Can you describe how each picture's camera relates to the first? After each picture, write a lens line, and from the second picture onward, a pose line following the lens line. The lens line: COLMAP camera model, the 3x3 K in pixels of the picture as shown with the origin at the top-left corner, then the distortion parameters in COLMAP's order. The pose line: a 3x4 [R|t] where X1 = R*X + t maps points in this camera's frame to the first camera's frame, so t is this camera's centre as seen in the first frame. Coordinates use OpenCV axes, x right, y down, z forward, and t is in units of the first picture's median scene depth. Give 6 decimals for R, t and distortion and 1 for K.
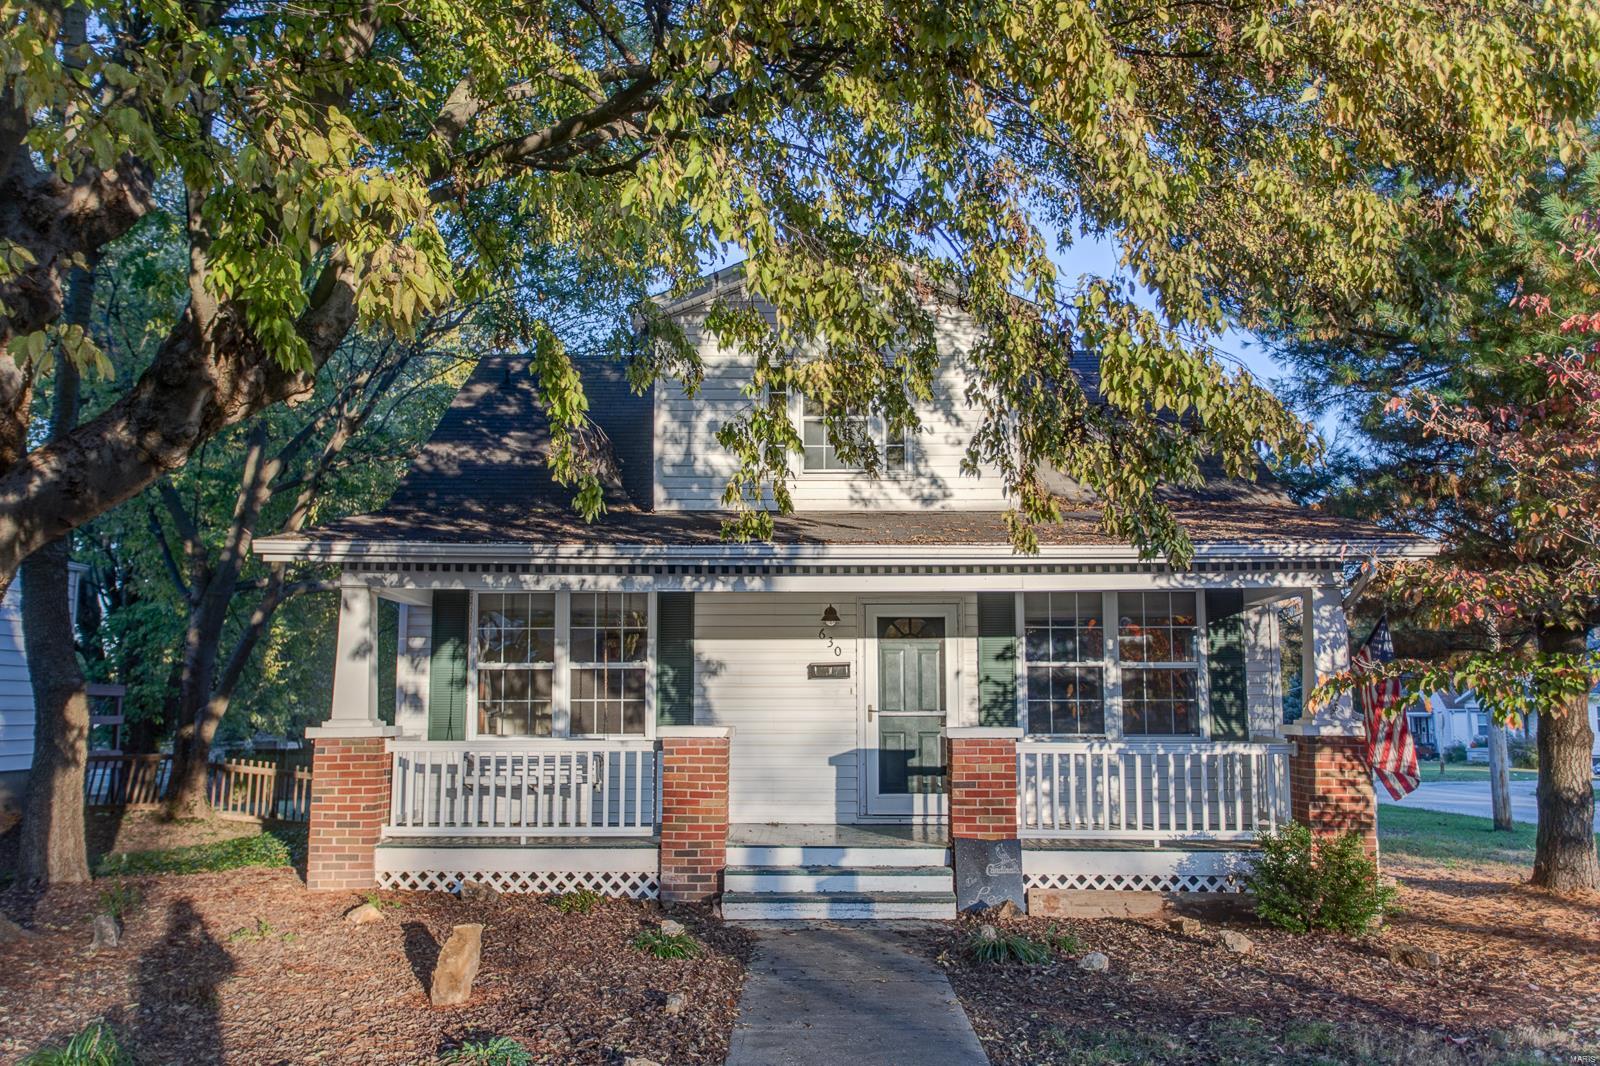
lens RADIAL K [[1413.7, 0, 784.8], [0, 1413.7, 549.8], [0, 0, 1]] dist [0.011897, -0.018001]
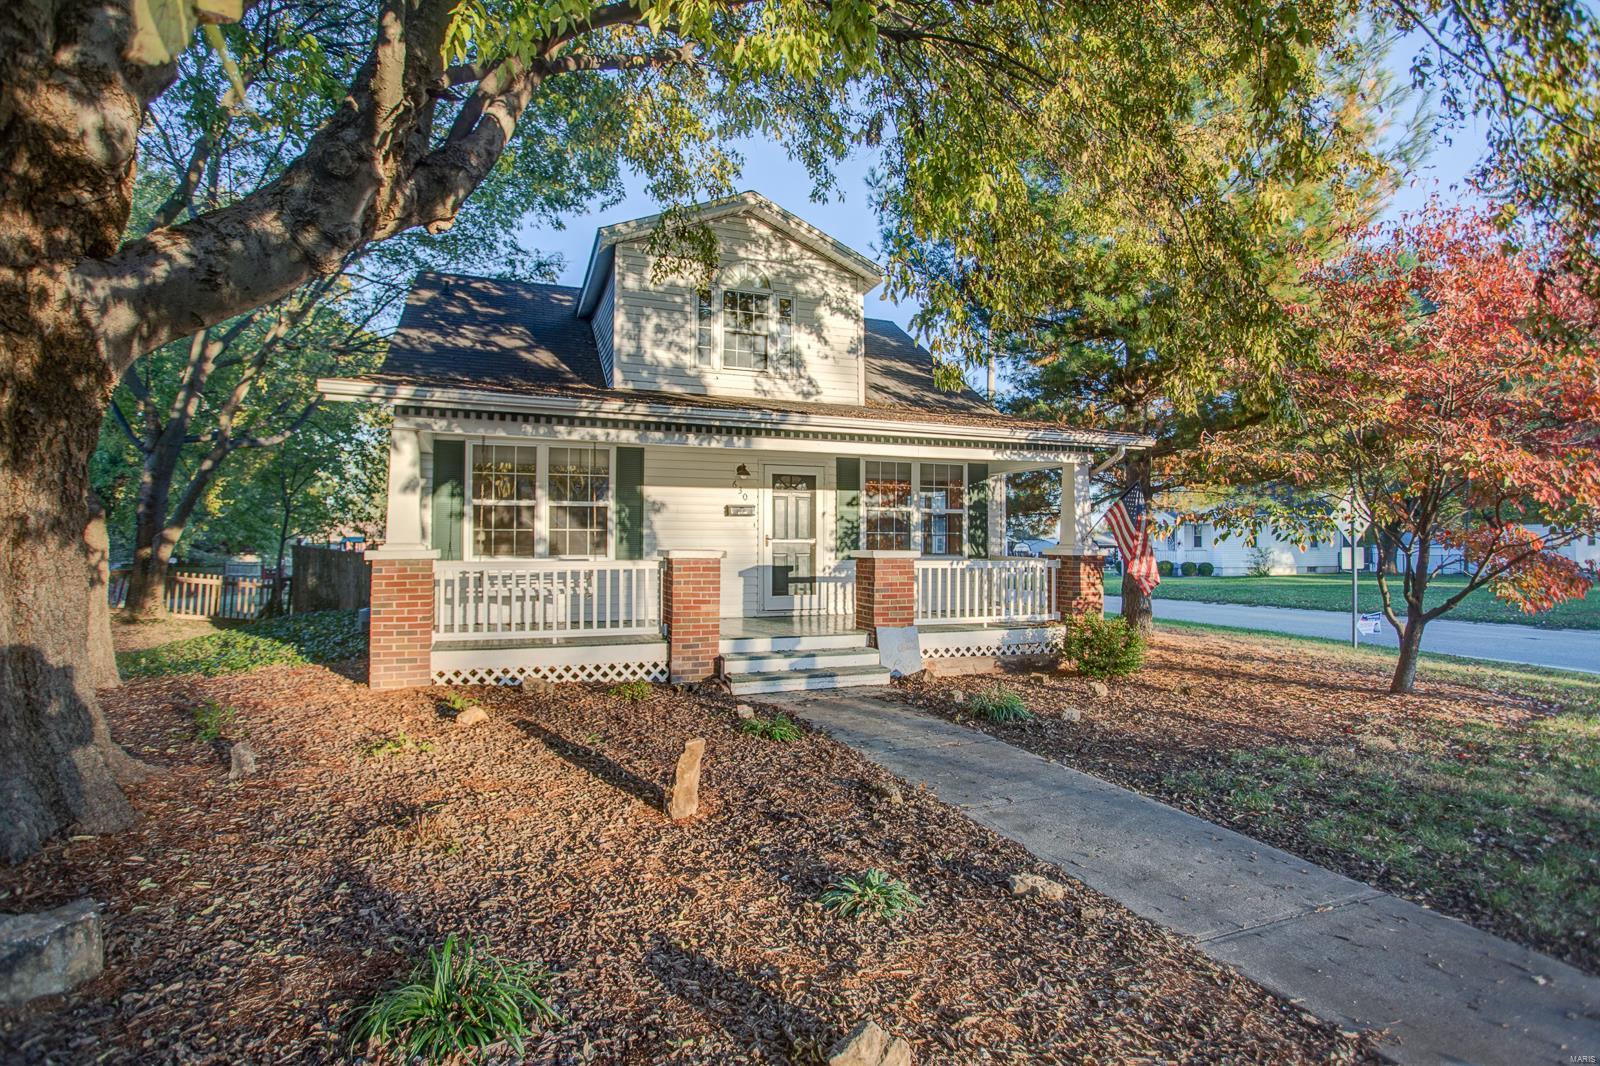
lens RADIAL K [[776.3, 0, 791.9], [0, 776.3, 532.7], [0, 0, 1]] dist [-0.052831, 0.016280]
pose [[0.929542, 0.008059, 0.368627, -0.209459], [-0.046370, 0.994379, 0.095188, 0.031076], [-0.365788, -0.105574, 0.924691, 0.261816]]
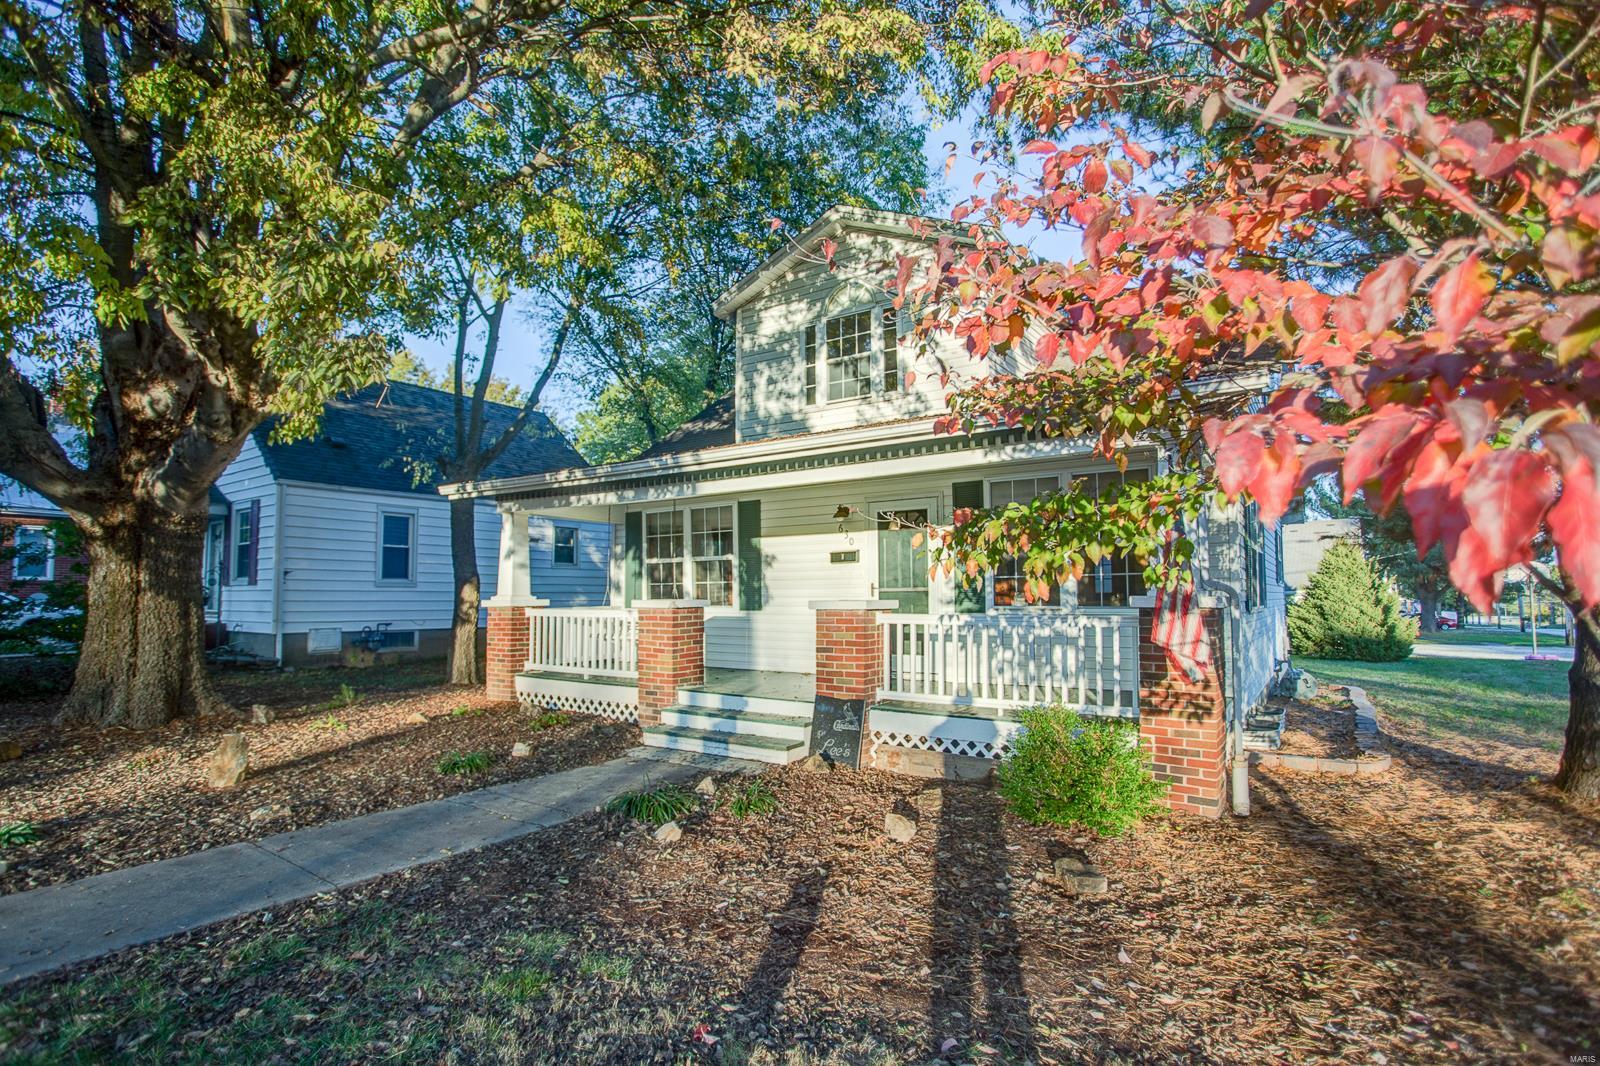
lens RADIAL K [[776.3, 0, 784.3], [0, 776.3, 563.0], [0, 0, 1]] dist [-0.052831, 0.016280]
pose [[0.833825, -0.027695, -0.551334, 0.379768], [0.067939, 0.996297, 0.052702, 0.050549], [0.547833, -0.081402, 0.832618, 0.388320]]
